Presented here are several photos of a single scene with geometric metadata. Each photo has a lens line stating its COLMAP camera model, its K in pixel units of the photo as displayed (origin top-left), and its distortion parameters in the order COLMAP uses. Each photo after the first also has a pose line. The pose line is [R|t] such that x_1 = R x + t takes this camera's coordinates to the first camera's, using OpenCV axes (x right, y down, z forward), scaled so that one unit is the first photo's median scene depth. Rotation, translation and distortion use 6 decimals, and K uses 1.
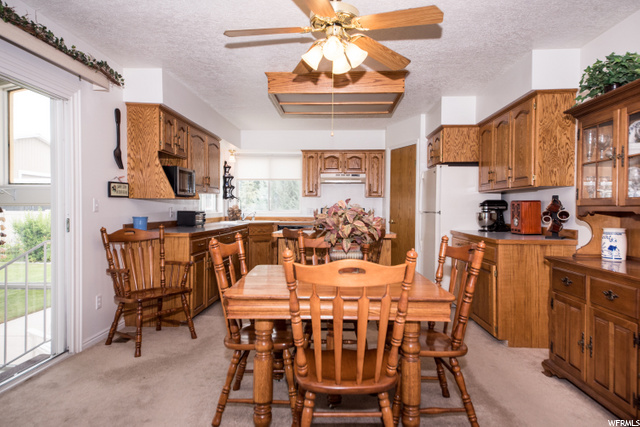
lens RADIAL K [[440.4, 0, 320.0], [0, 440.4, 213.1], [0, 0, 1]] dist [-0.001156, -0.000030]
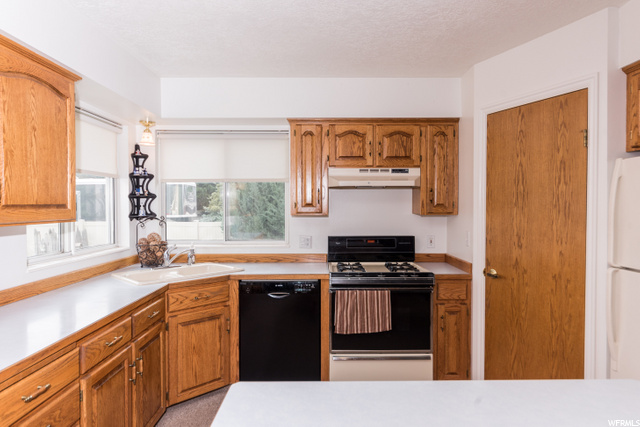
lens RADIAL K [[389.4, 0, 319.9], [0, 389.4, 213.1], [0, 0, 1]] dist [-0.000526, 0.000037]
pose [[0.998741, -0.011253, 0.048892, -0.029343], [0.010514, 0.999827, 0.015355, -0.045638], [-0.049057, -0.014822, 0.998686, 0.565409]]
